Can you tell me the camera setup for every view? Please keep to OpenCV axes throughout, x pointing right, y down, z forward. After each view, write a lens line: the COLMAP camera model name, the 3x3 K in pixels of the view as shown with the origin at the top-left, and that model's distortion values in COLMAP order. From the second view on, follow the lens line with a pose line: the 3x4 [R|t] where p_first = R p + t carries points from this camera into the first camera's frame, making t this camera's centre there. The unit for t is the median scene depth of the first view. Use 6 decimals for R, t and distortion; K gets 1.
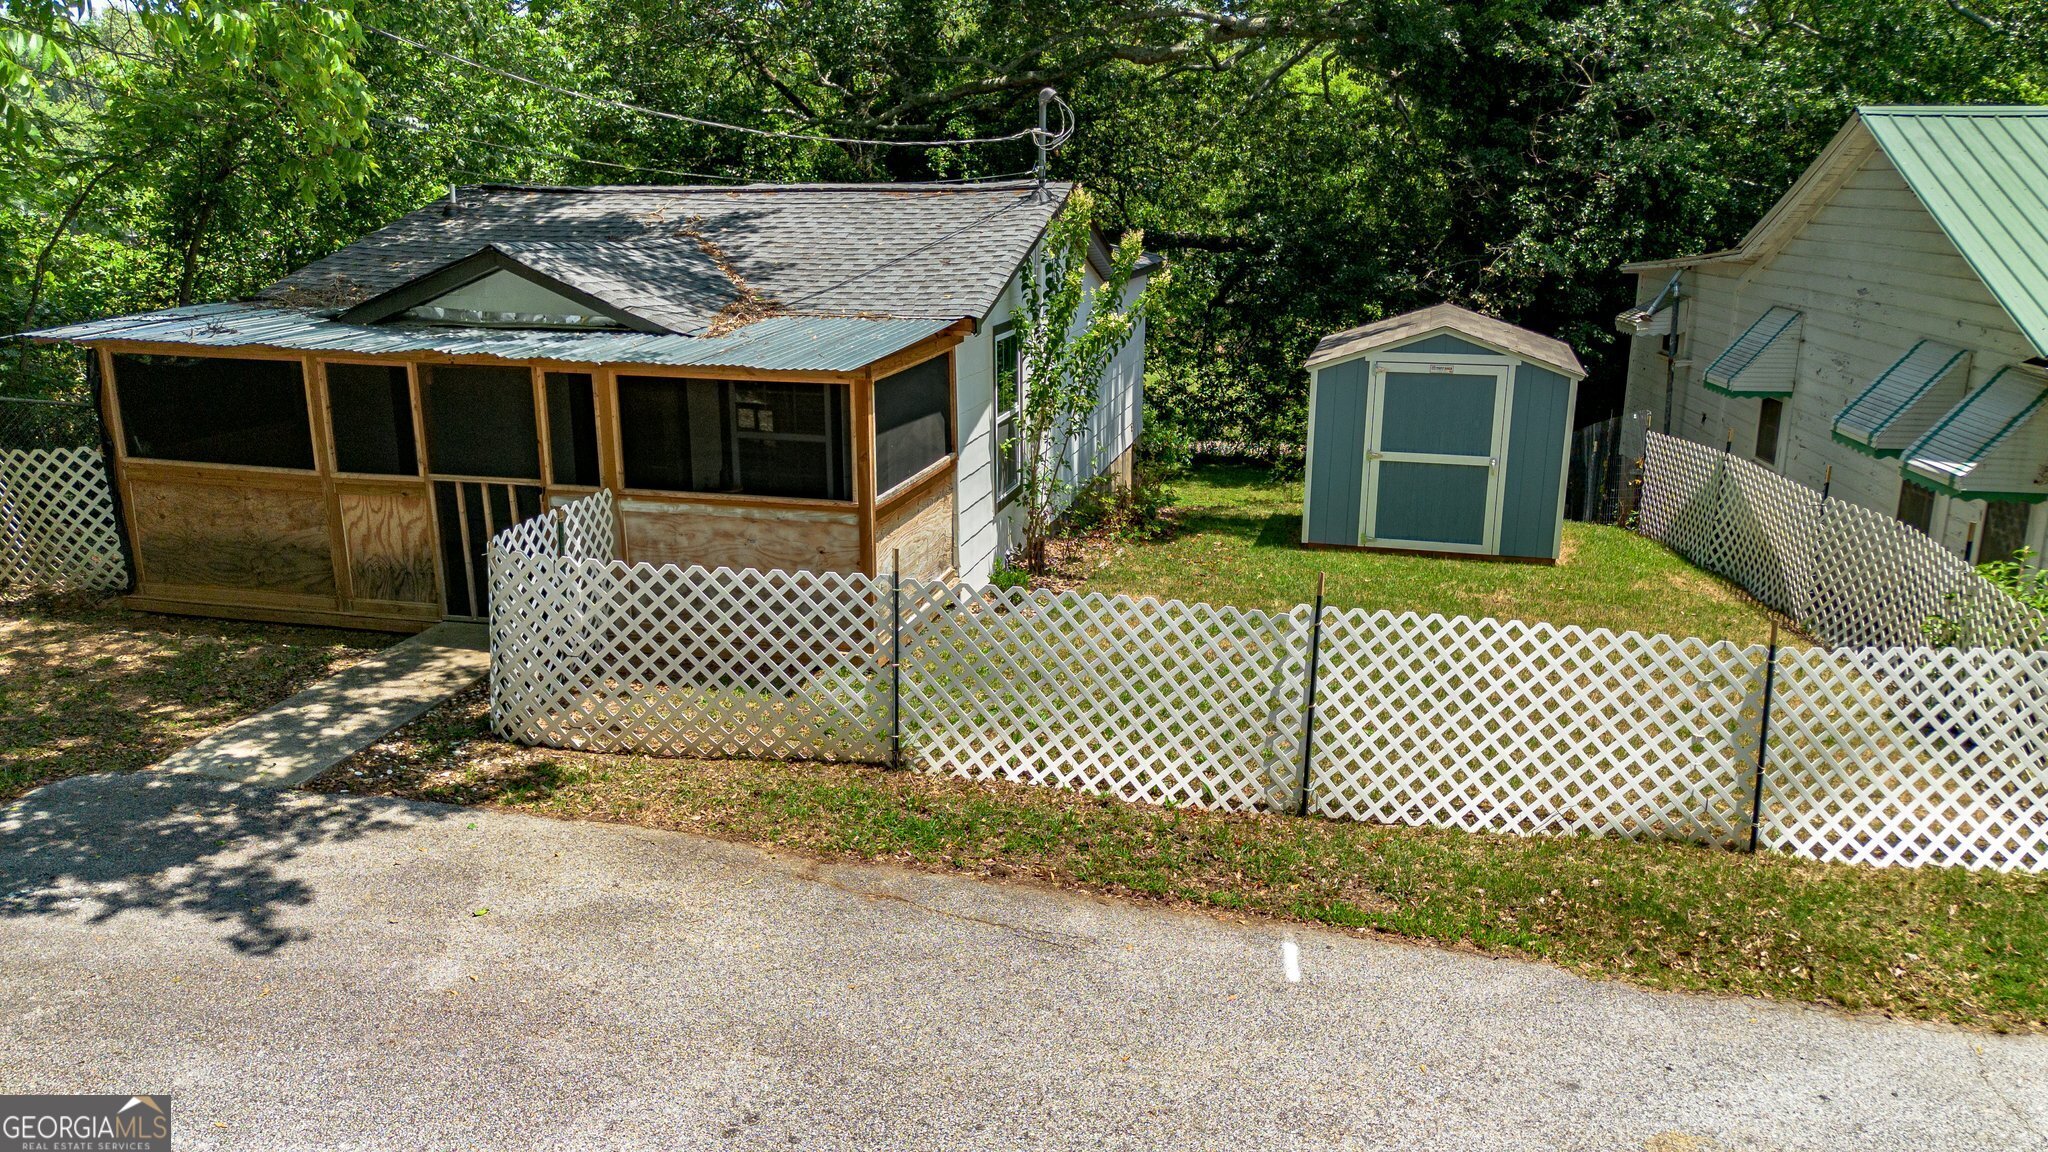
lens RADIAL K [[1402.2, 0, 1014.5], [0, 1402.2, 576.4], [0, 0, 1]] dist [0.042607, -0.002762]
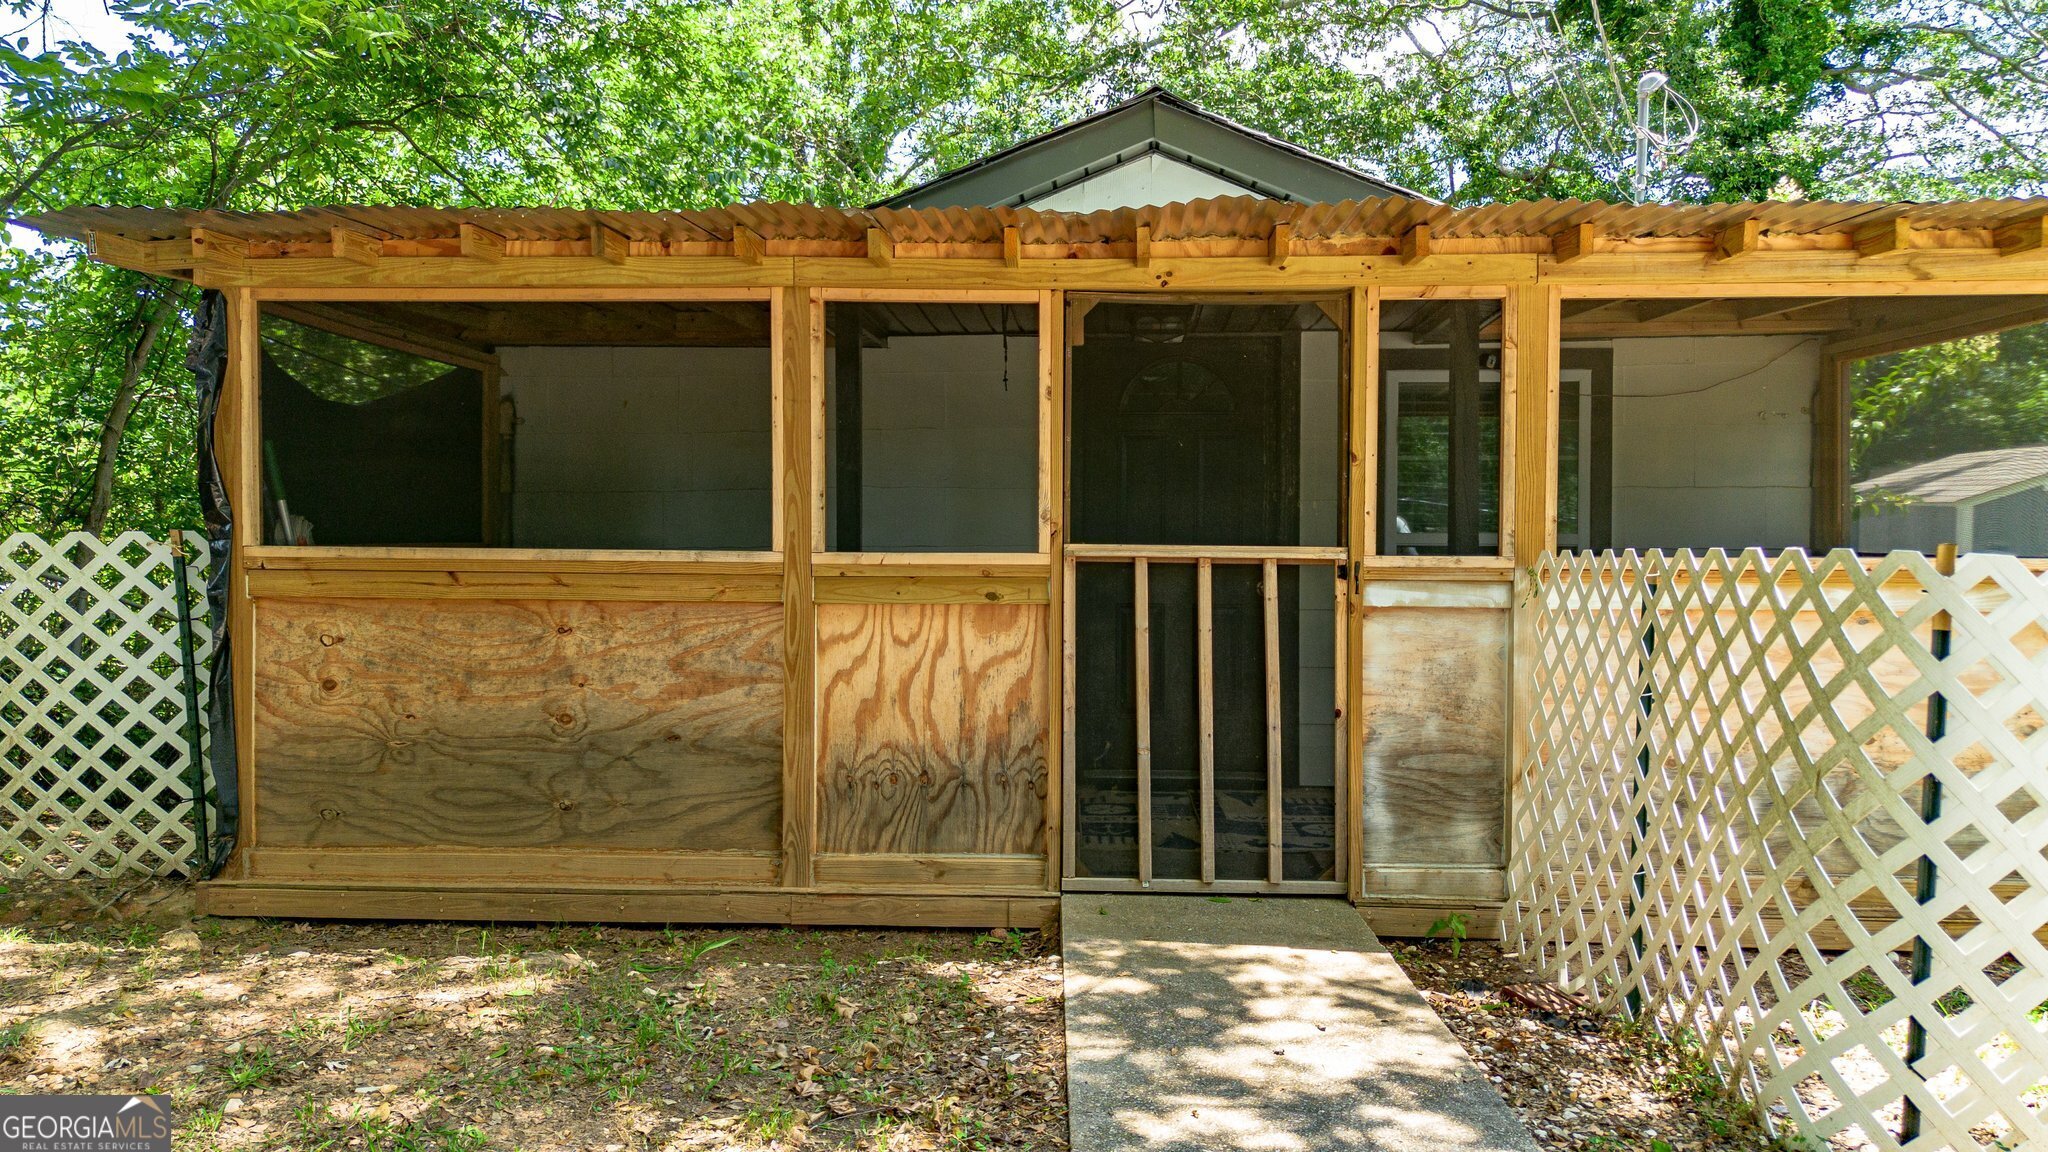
lens RADIAL K [[1402.2, 0, 1031.6], [0, 1402.2, 586.2], [0, 0, 1]] dist [0.042607, -0.002762]
pose [[0.980072, 0.000824, 0.198640, -0.413845], [0.047239, 0.970337, -0.237095, 0.035252], [-0.192943, 0.241754, 0.950962, 0.474313]]
